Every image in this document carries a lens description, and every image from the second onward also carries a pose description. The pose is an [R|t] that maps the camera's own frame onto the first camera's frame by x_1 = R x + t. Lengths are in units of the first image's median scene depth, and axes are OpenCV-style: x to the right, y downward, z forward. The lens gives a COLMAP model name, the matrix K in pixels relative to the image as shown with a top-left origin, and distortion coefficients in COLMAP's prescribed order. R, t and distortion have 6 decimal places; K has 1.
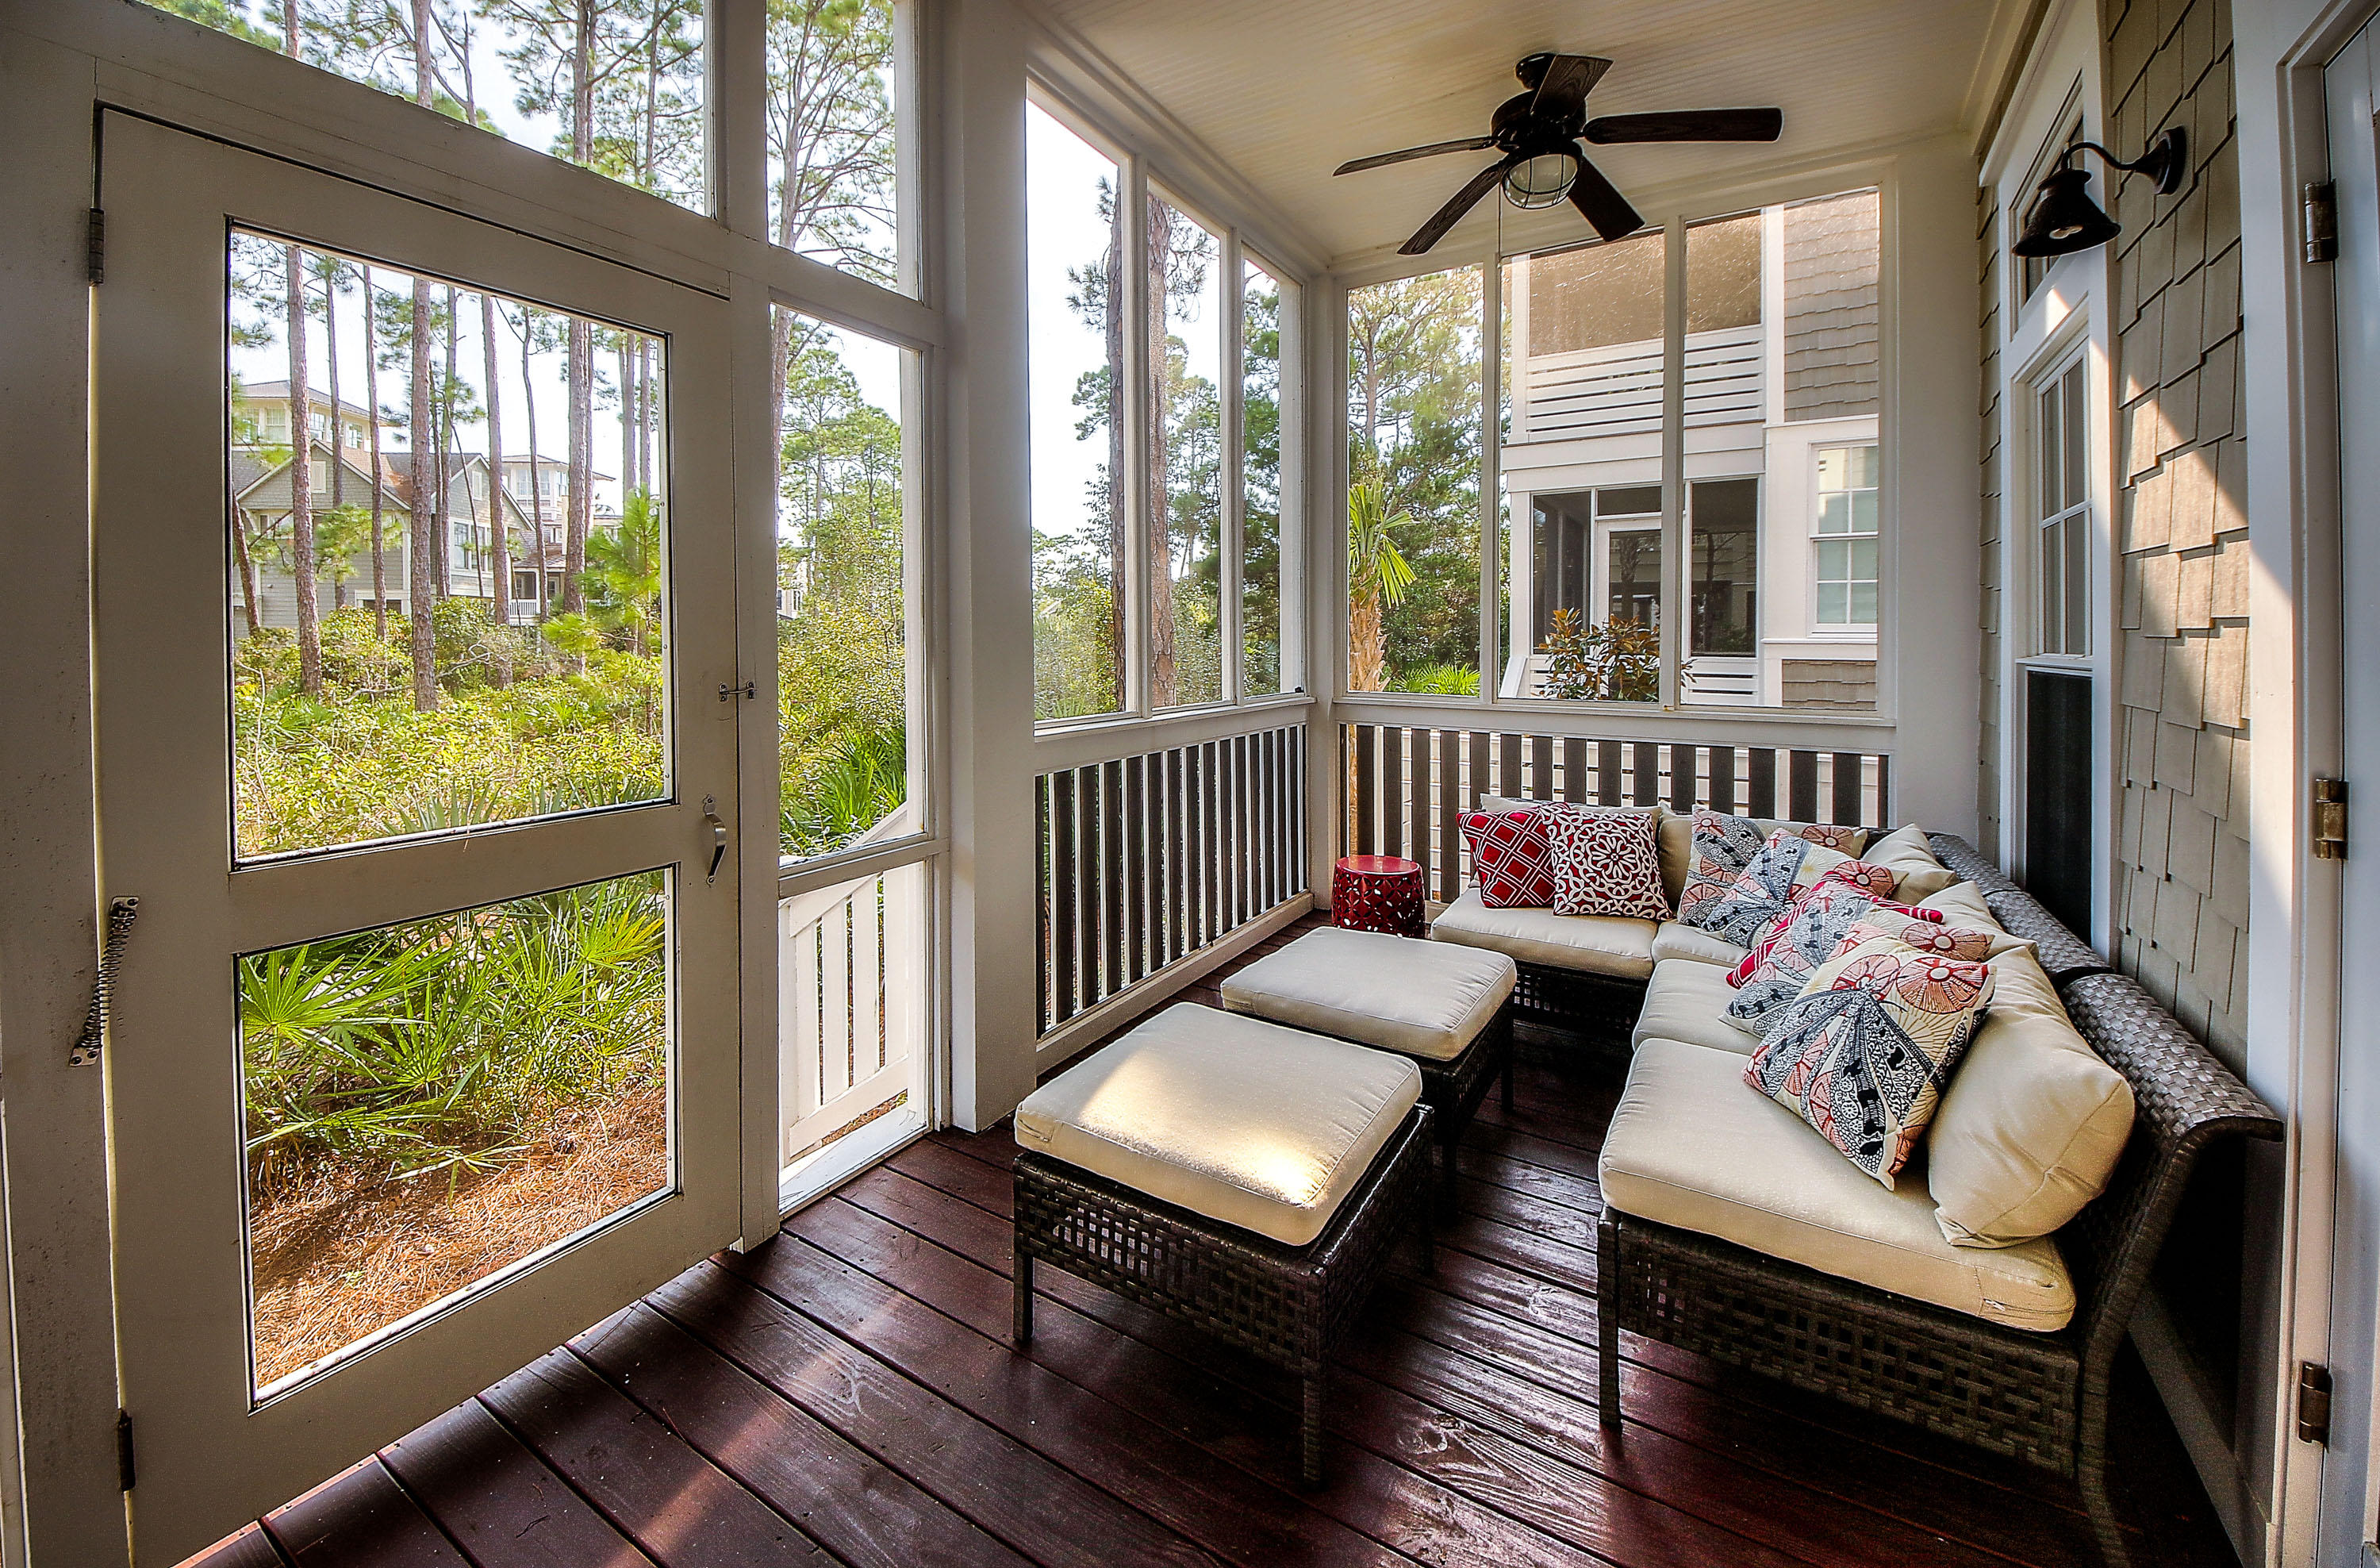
lens RADIAL K [[943.8, 0, 1192.8], [0, 943.8, 639.4], [0, 0, 1]] dist [-0.000045, -0.008781]
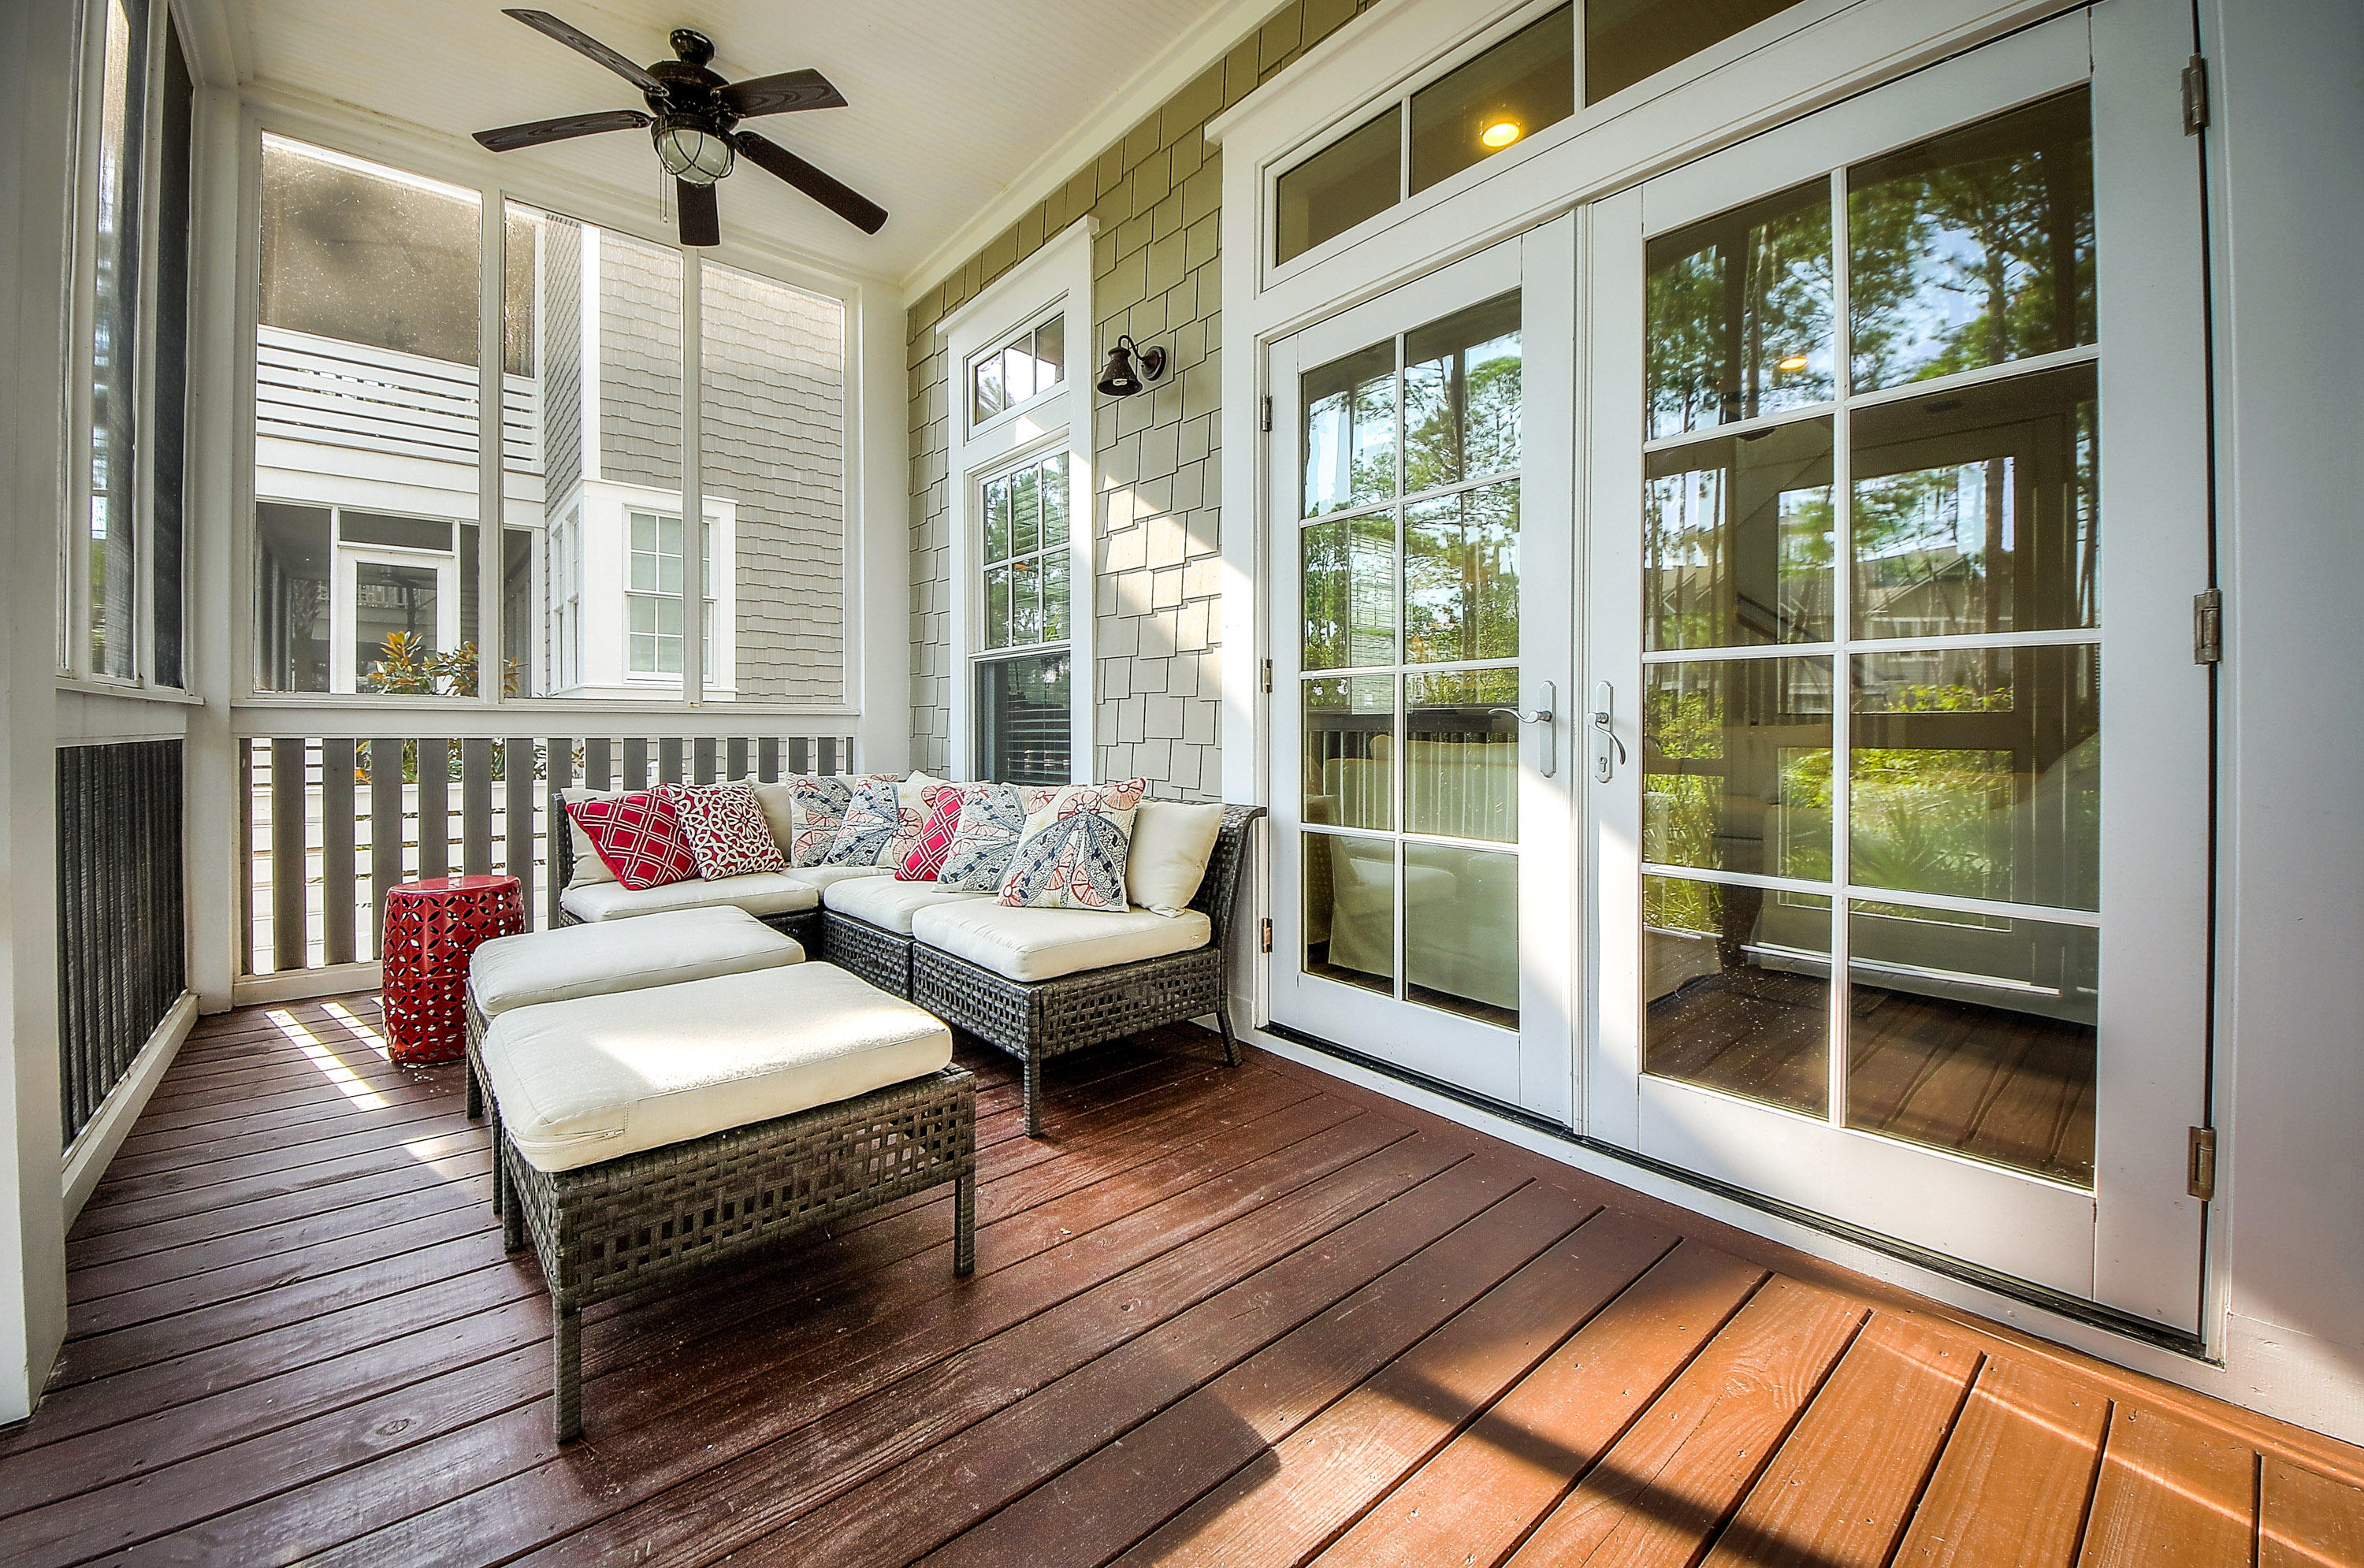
lens RADIAL K [[921.9, 0, 1173.7], [0, 921.9, 724.6], [0, 0, 1]] dist [-0.001320, -0.007027]
pose [[0.311940, -0.008390, 0.950065, -0.410737], [0.008826, 0.999943, 0.005933, 0.119638], [-0.950061, 0.006535, 0.311996, 0.199425]]
